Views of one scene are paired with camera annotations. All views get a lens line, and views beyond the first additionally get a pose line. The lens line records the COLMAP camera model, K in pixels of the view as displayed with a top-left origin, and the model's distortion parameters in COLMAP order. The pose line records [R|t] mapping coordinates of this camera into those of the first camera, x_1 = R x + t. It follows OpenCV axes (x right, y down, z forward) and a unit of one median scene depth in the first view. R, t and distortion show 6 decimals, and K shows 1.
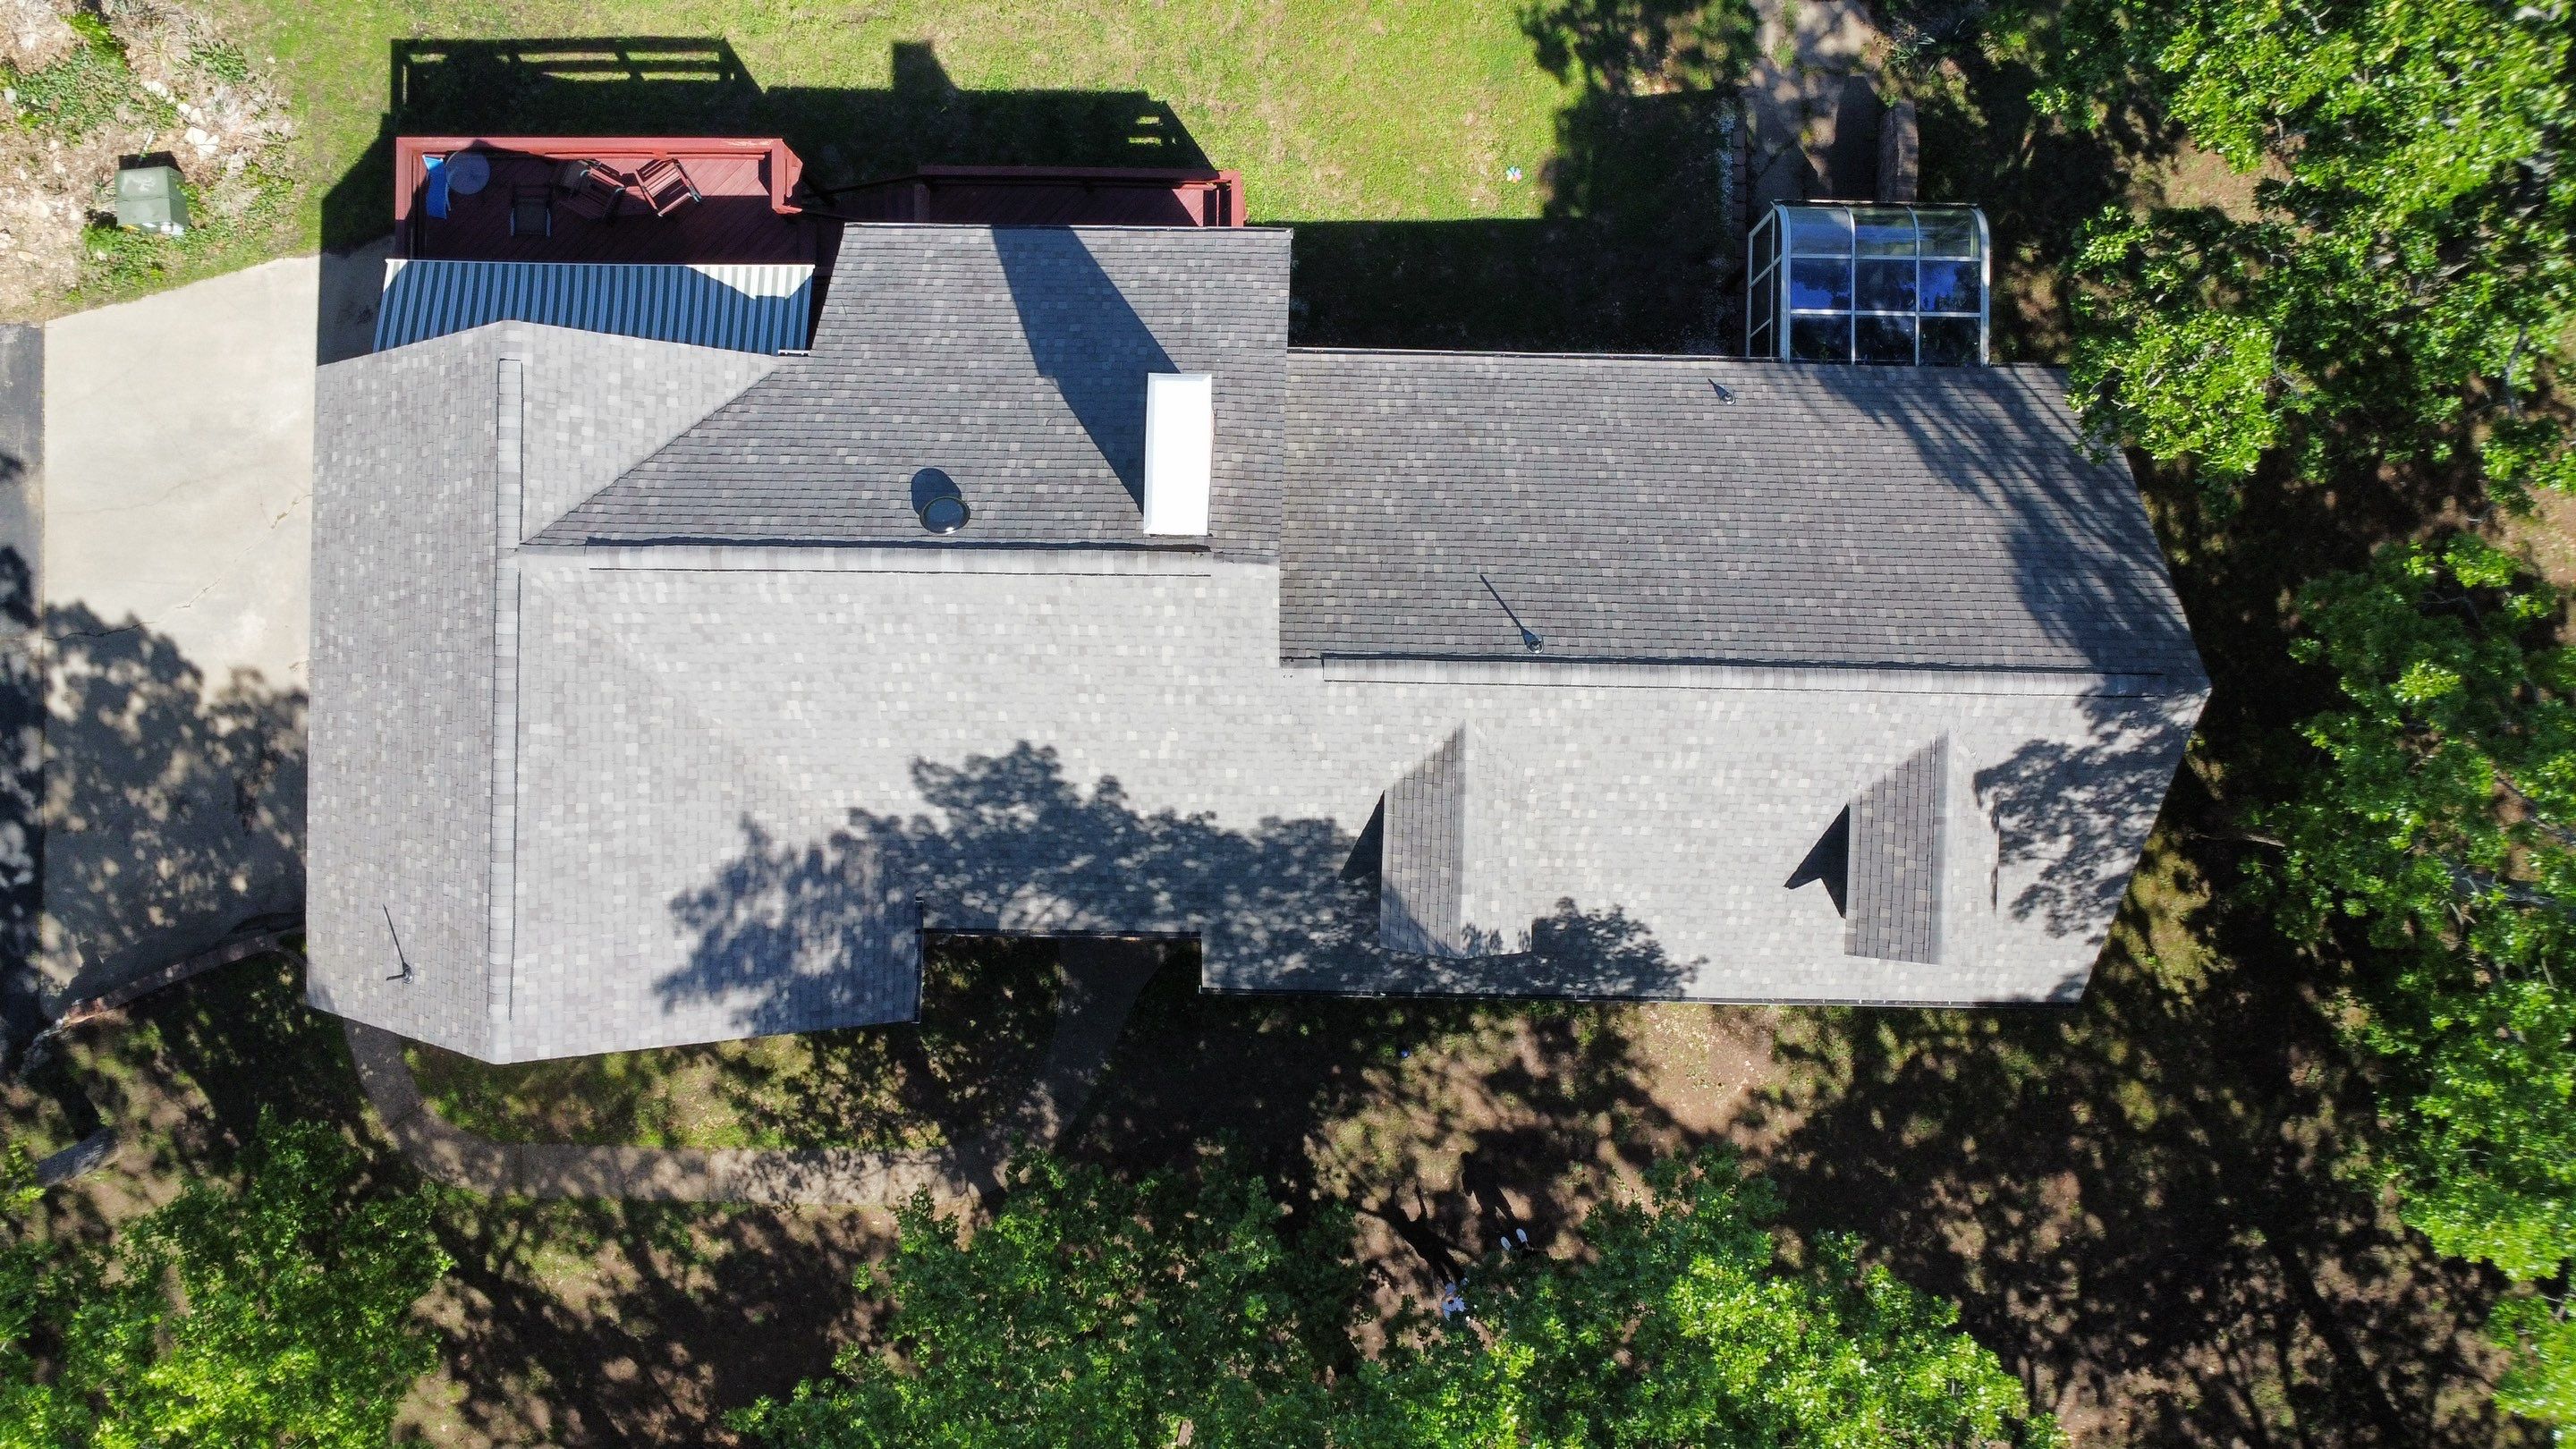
lens RADIAL K [[1827.5, 0, 1288.0], [0, 1827.5, 724.5], [0, 0, 1]] dist [-0.009495, -0.006335]
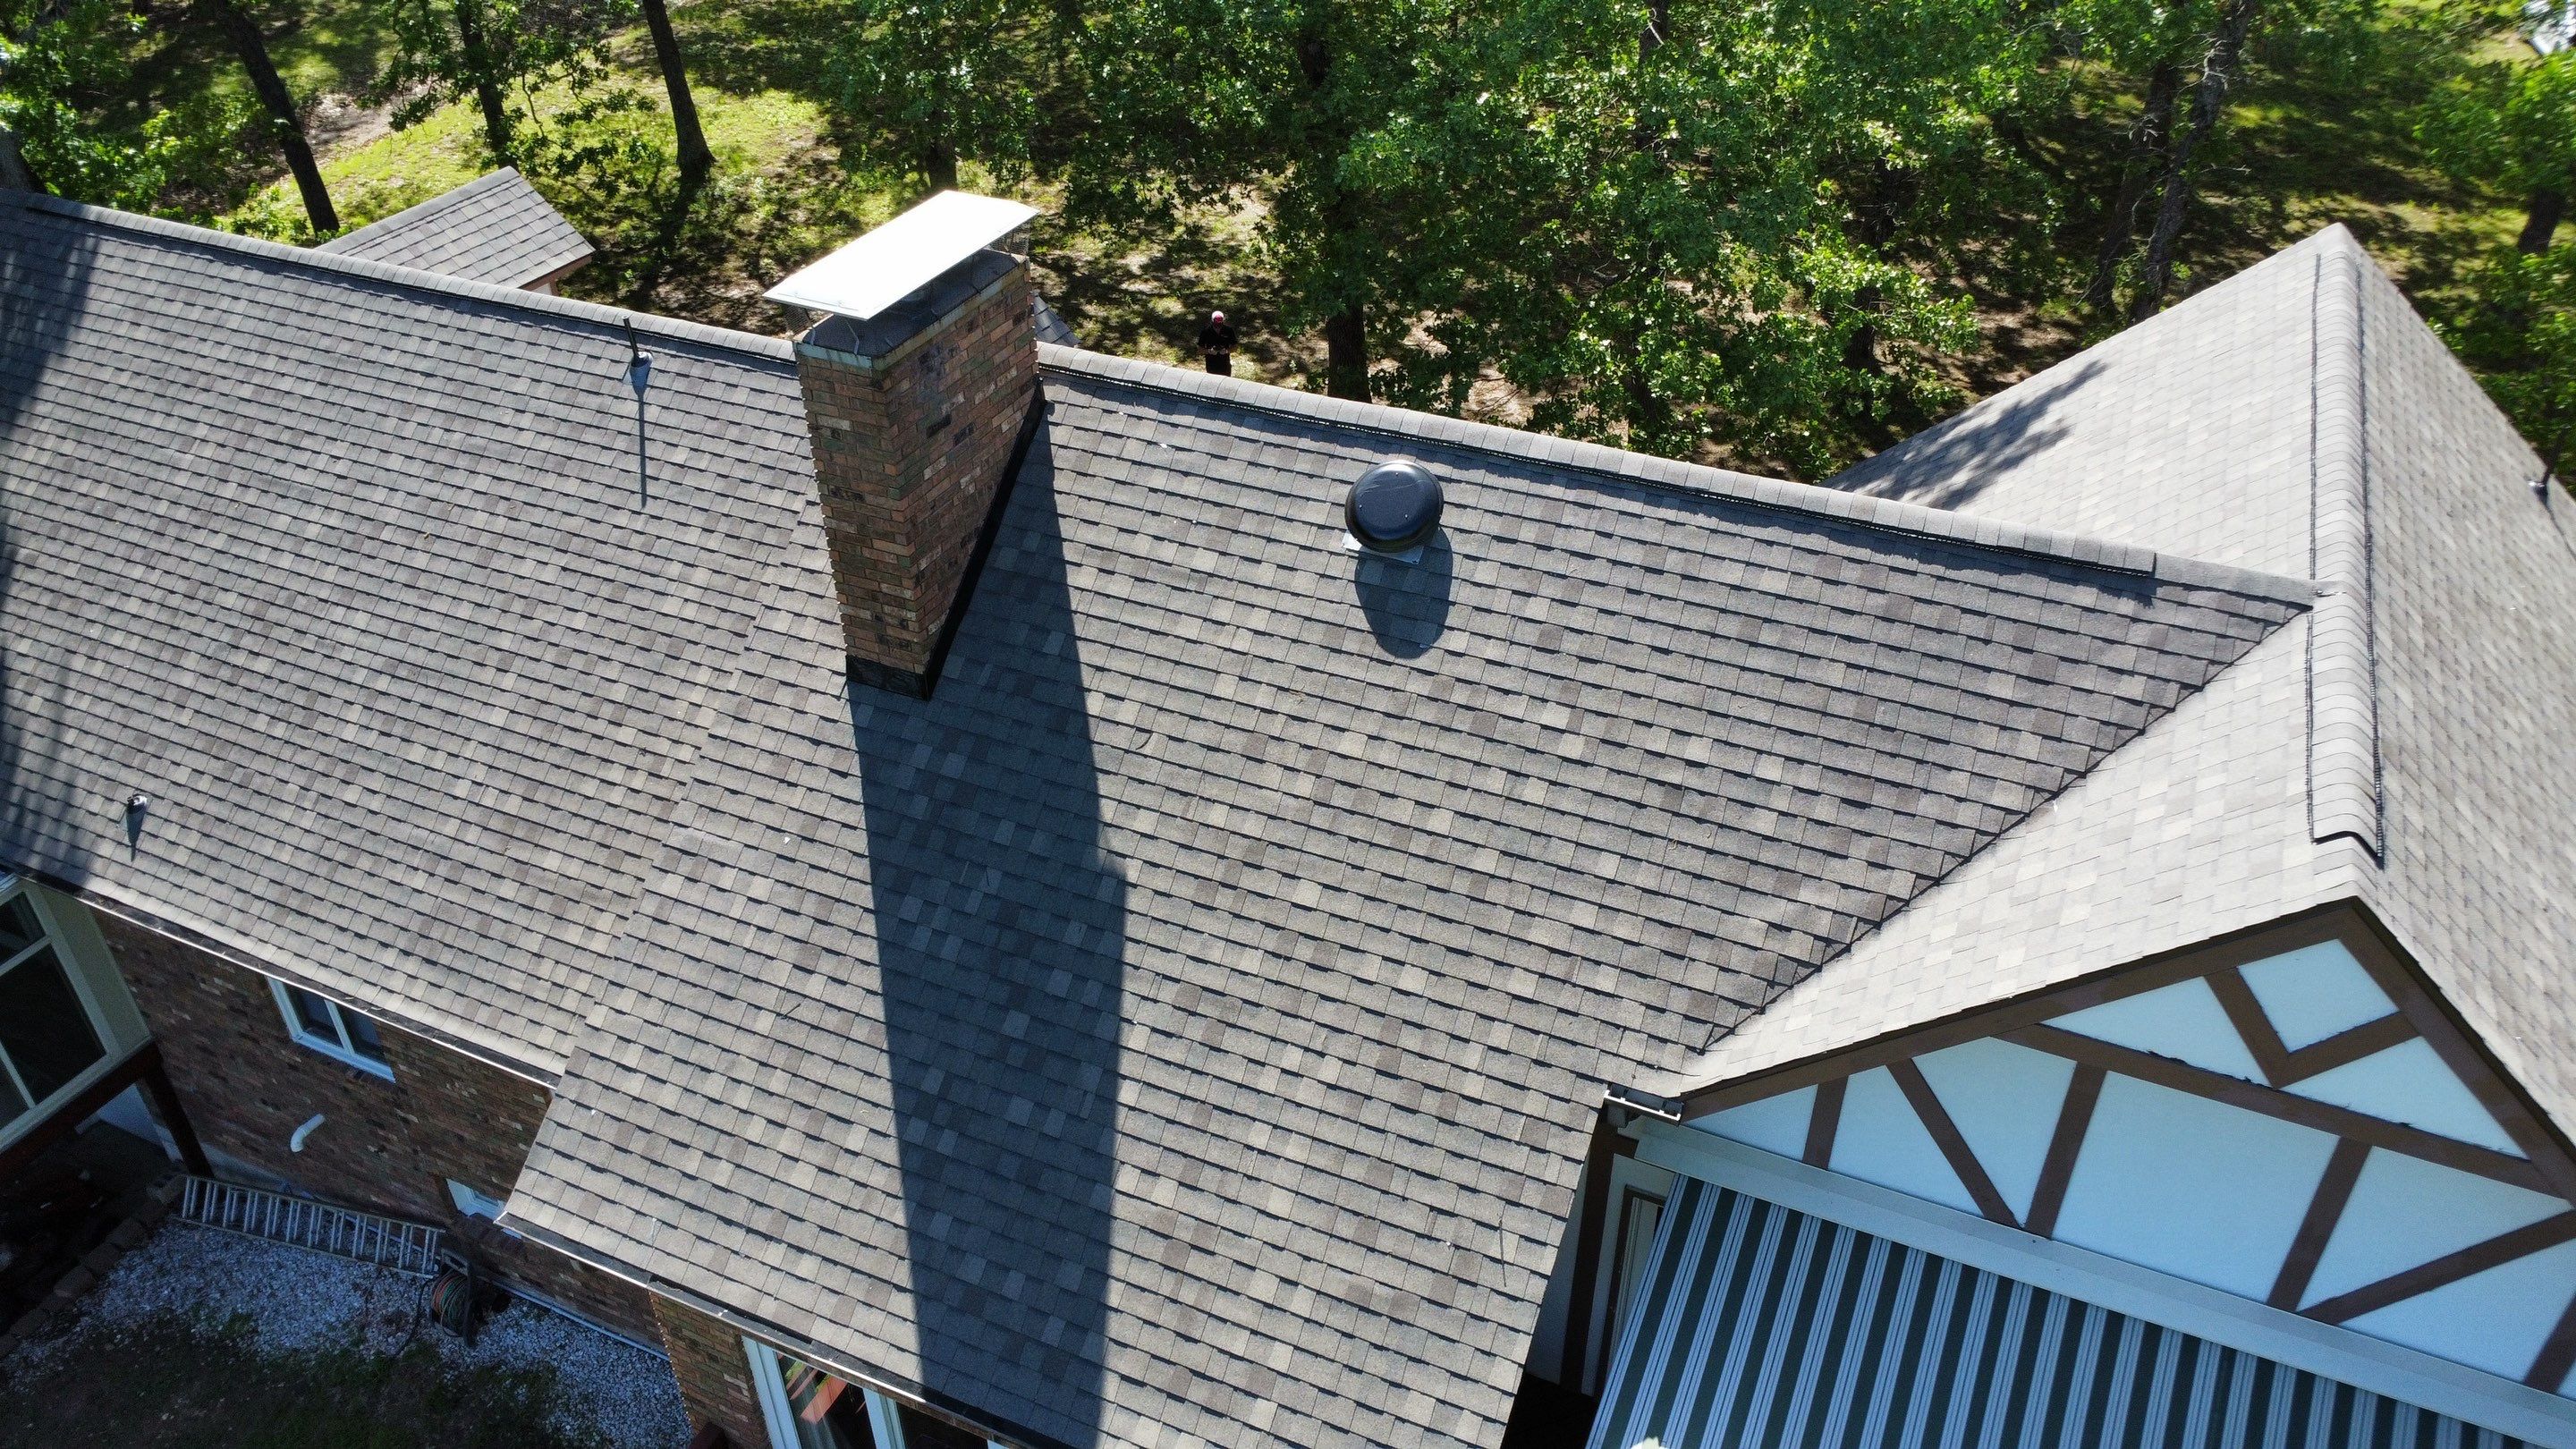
lens RADIAL K [[1901.5, 0, 1288.0], [0, 1901.5, 724.5], [0, 0, 1]] dist [-0.026531, 0.003994]
pose [[-0.915278, -0.224602, 0.334394, -0.296246], [0.402405, -0.547559, 0.733655, -0.460264], [0.018320, 0.806060, 0.591550, 0.626924]]
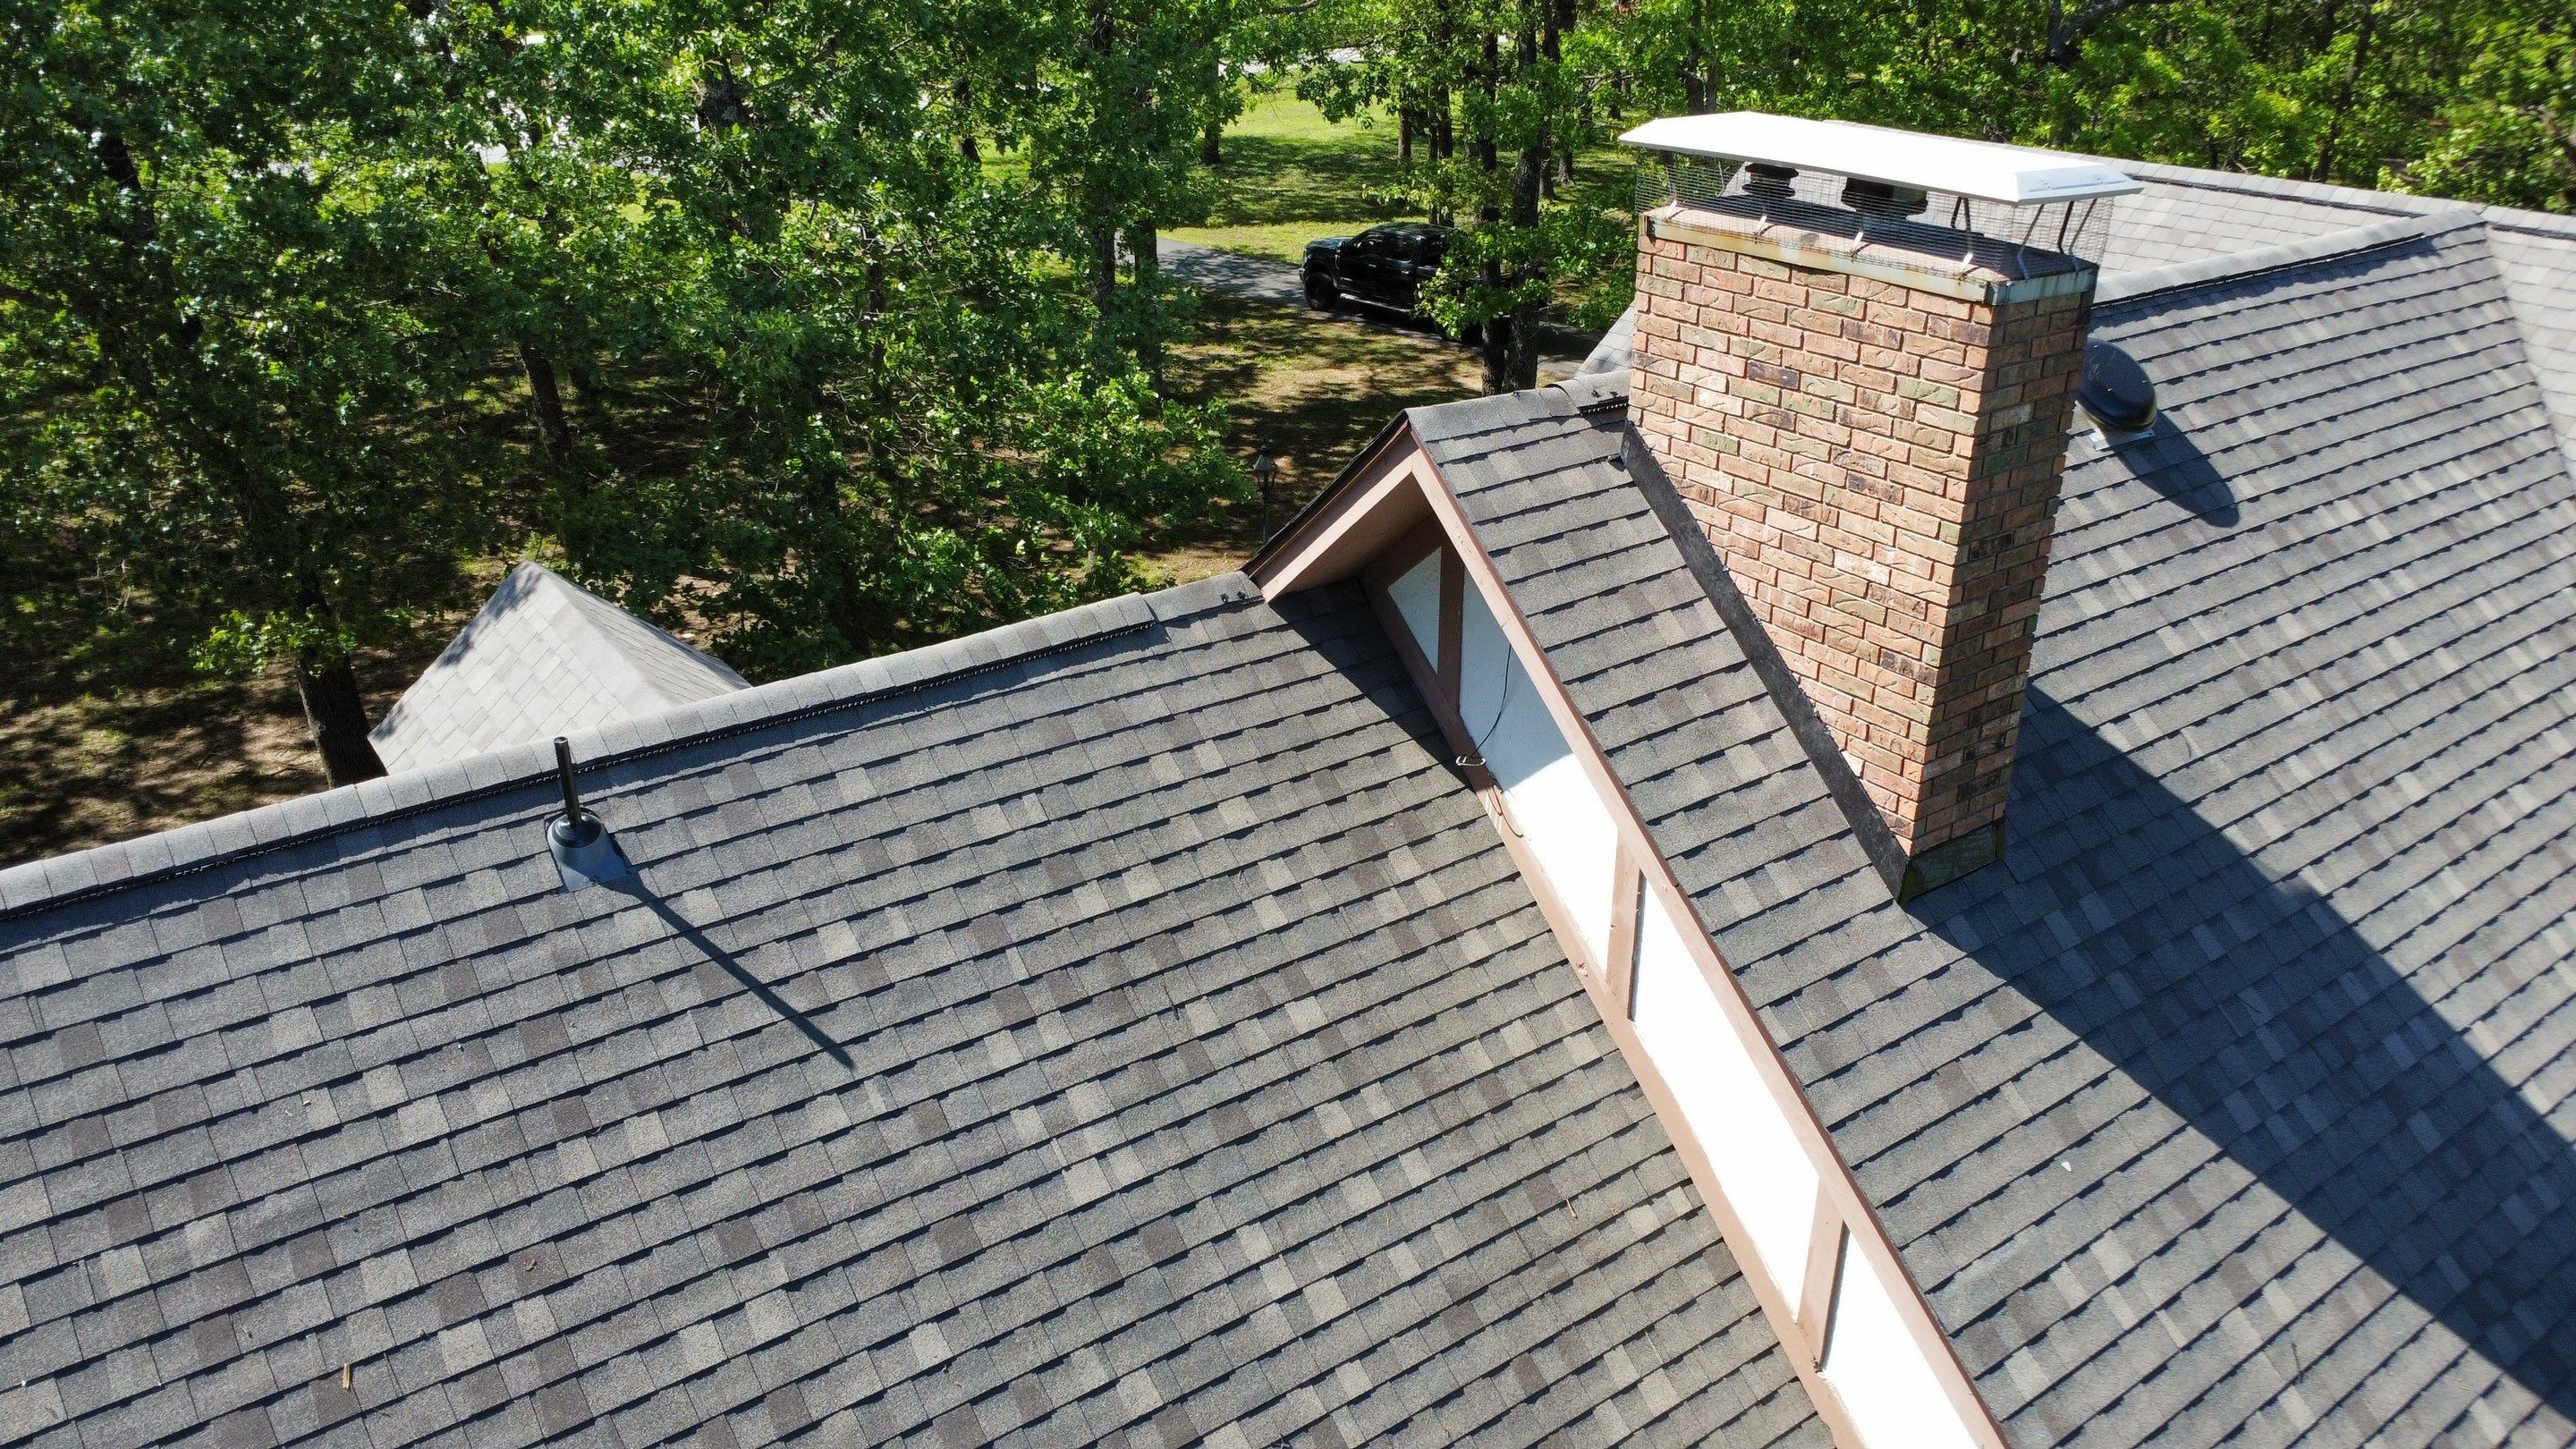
lens RADIAL K [[1878.0, 0, 1288.0], [0, 1878.0, 724.5], [0, 0, 1]] dist [-0.033324, 0.001417]
pose [[-0.801497, 0.244743, -0.545622, 0.180490], [-0.597731, -0.355193, 0.718718, -0.284956], [-0.017900, 0.902185, 0.430977, 0.755482]]
